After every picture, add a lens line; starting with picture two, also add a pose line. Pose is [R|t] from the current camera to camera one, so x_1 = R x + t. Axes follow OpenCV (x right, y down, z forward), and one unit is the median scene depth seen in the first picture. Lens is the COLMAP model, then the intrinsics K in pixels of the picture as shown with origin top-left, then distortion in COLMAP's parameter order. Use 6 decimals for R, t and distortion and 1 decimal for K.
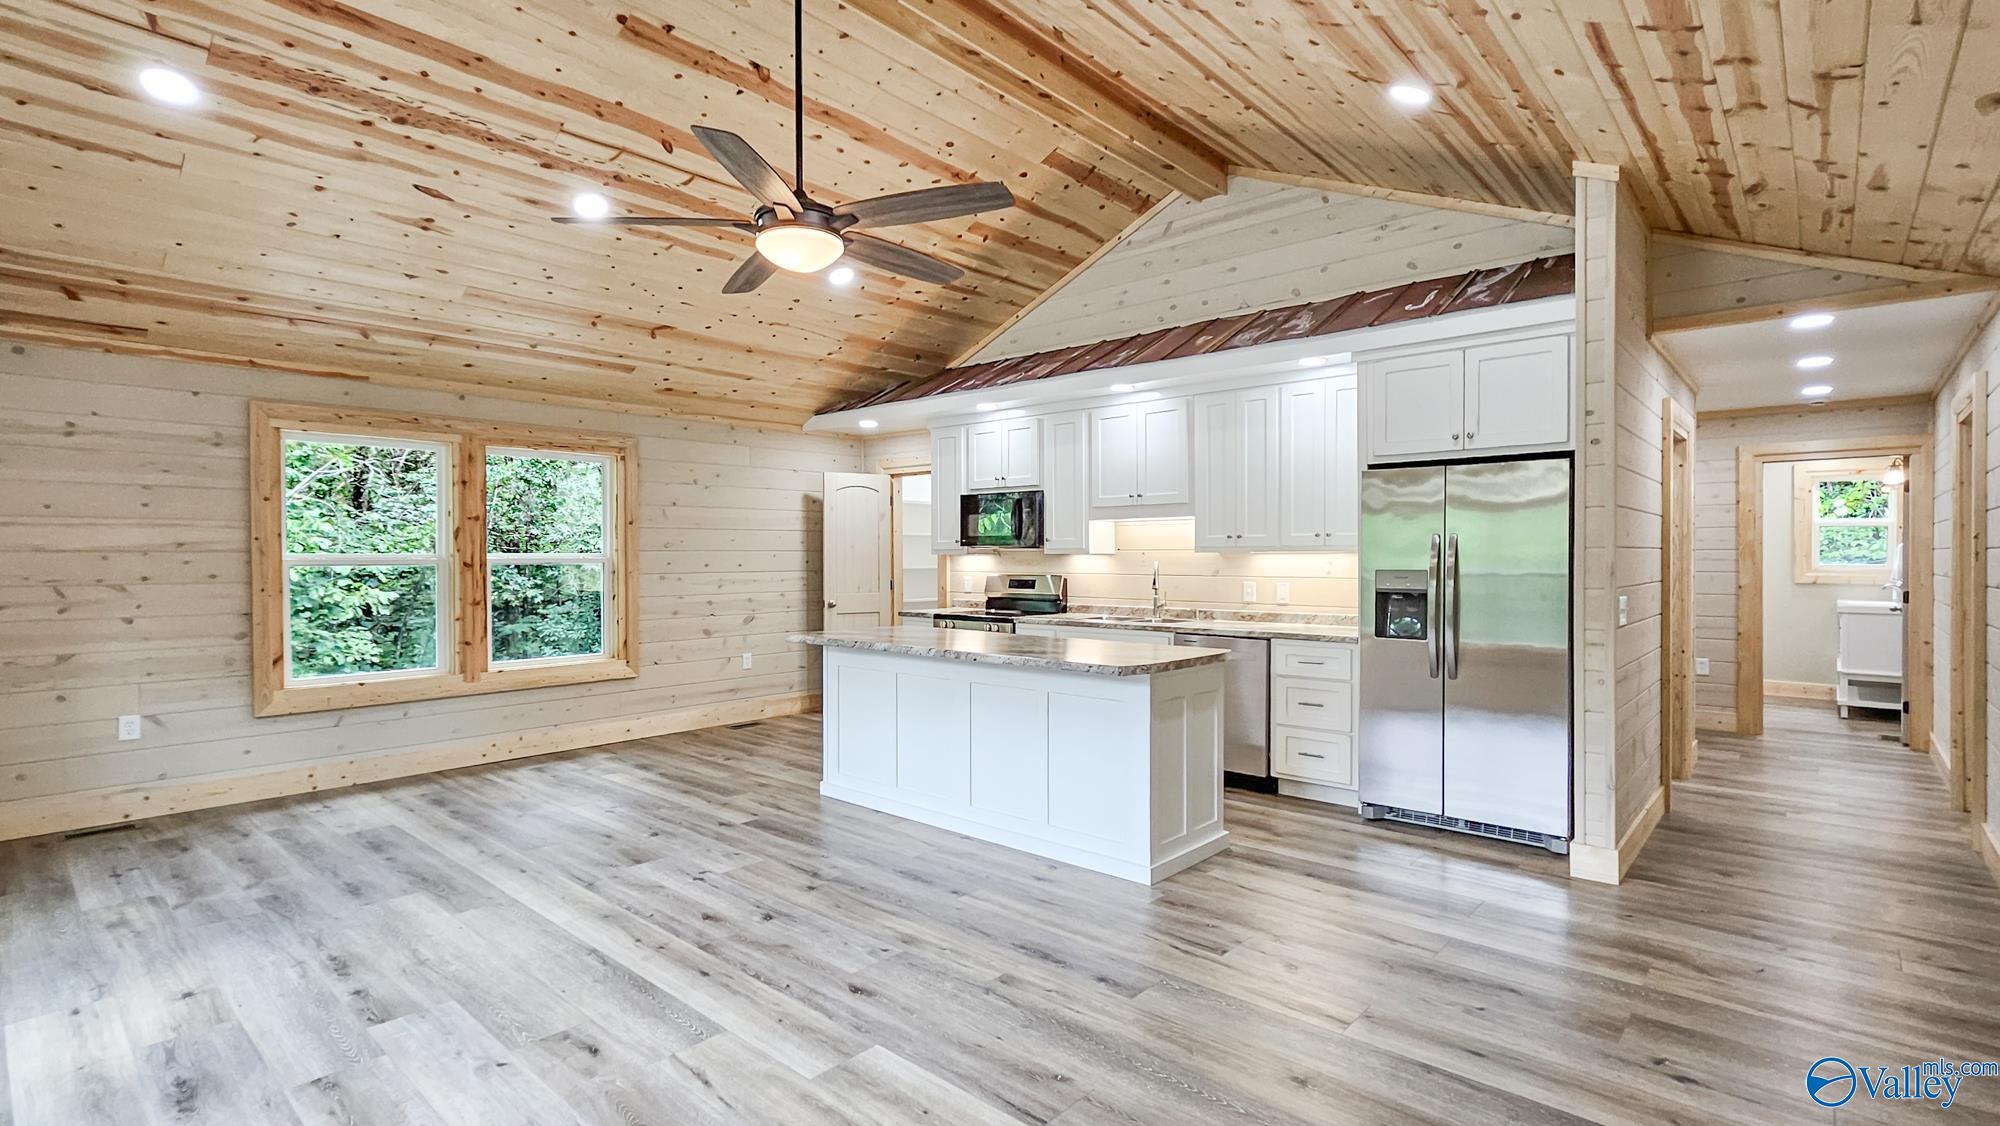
lens RADIAL K [[930.2, 0, 1008.7], [0, 930.2, 564.5], [0, 0, 1]] dist [0.004182, -0.000509]
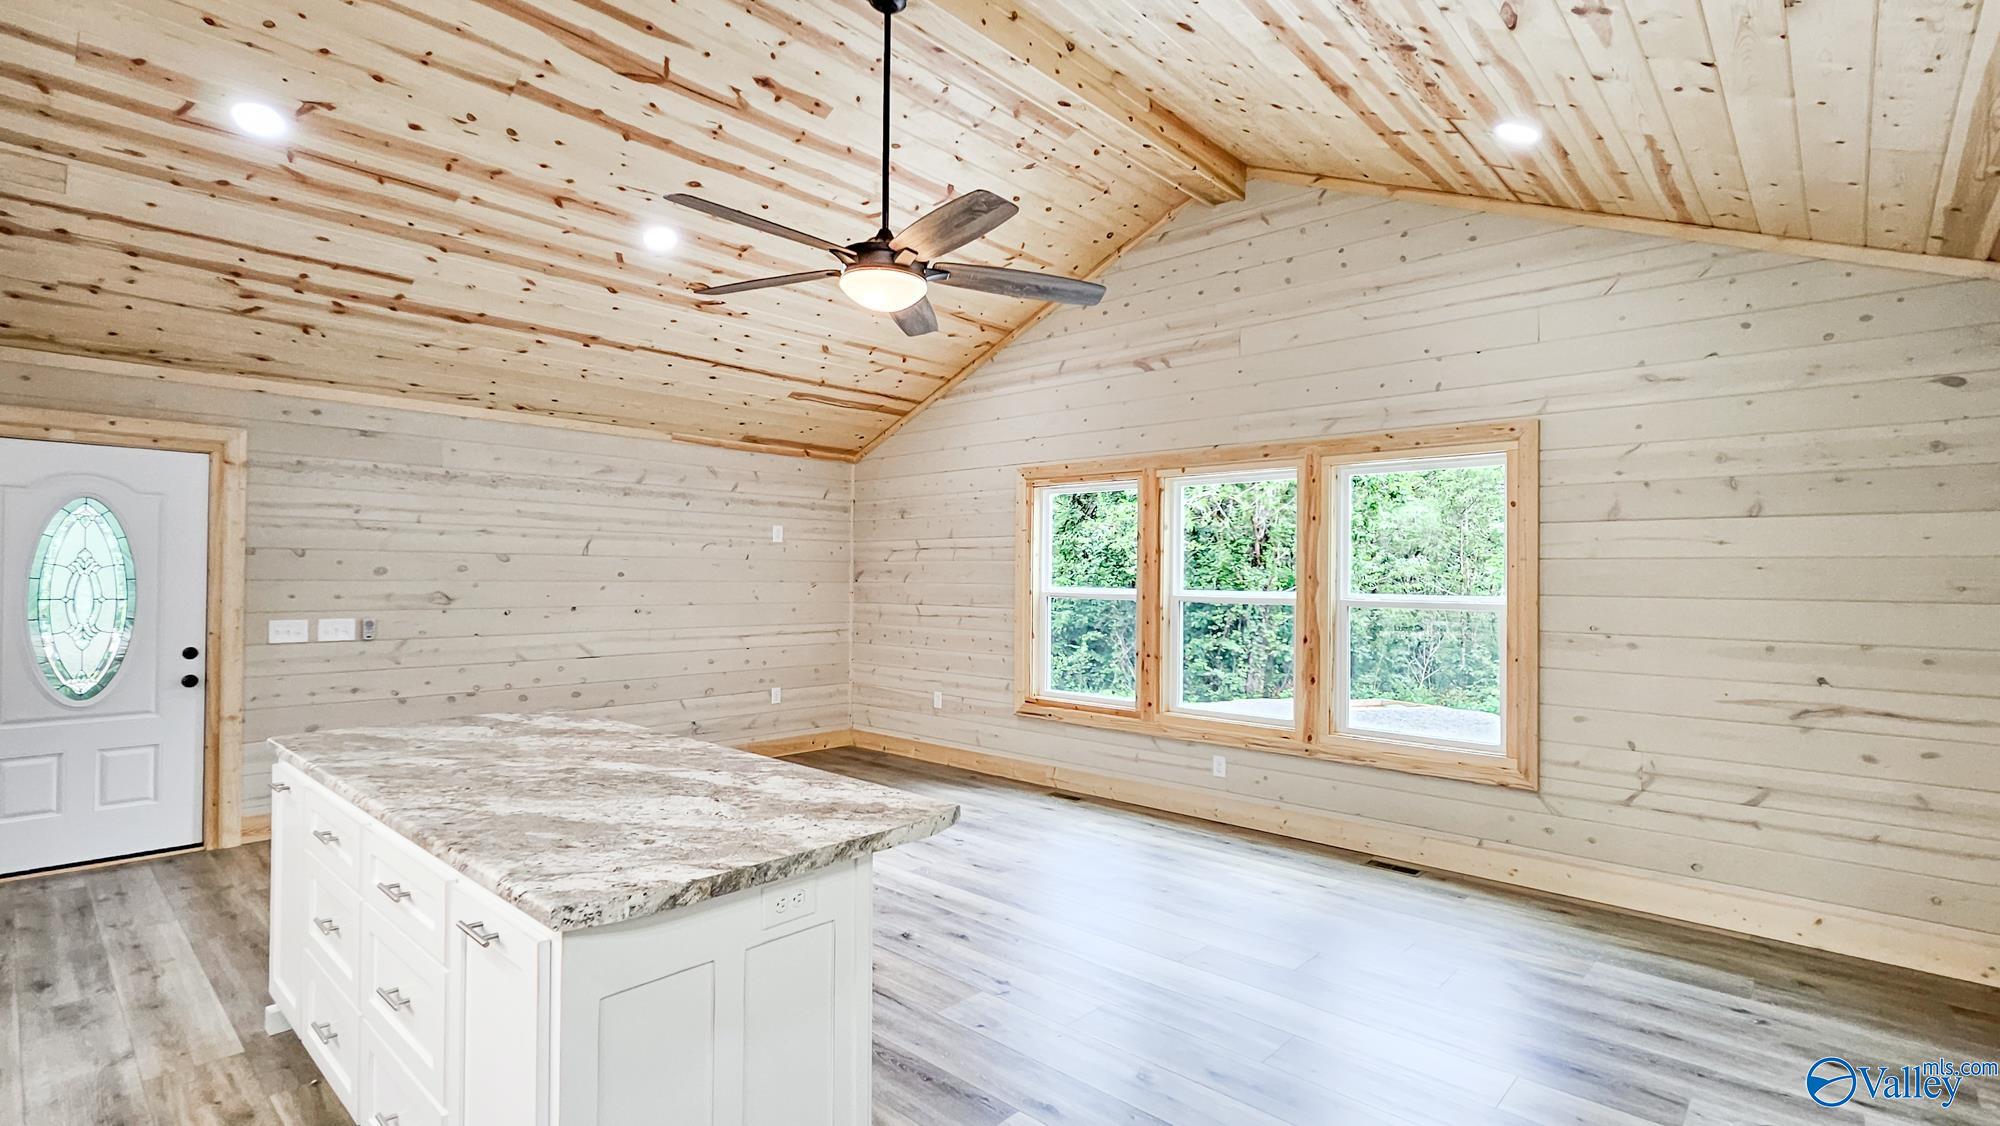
lens RADIAL K [[922.5, 0, 1000.0], [0, 922.5, 563.0], [0, 0, 1]] dist [0.005433, 0.000445]
pose [[-0.999778, -0.007420, 0.019698, -0.293627], [-0.007503, 0.999963, -0.004167, -0.036435], [-0.019667, -0.004314, -0.999797, 1.575124]]
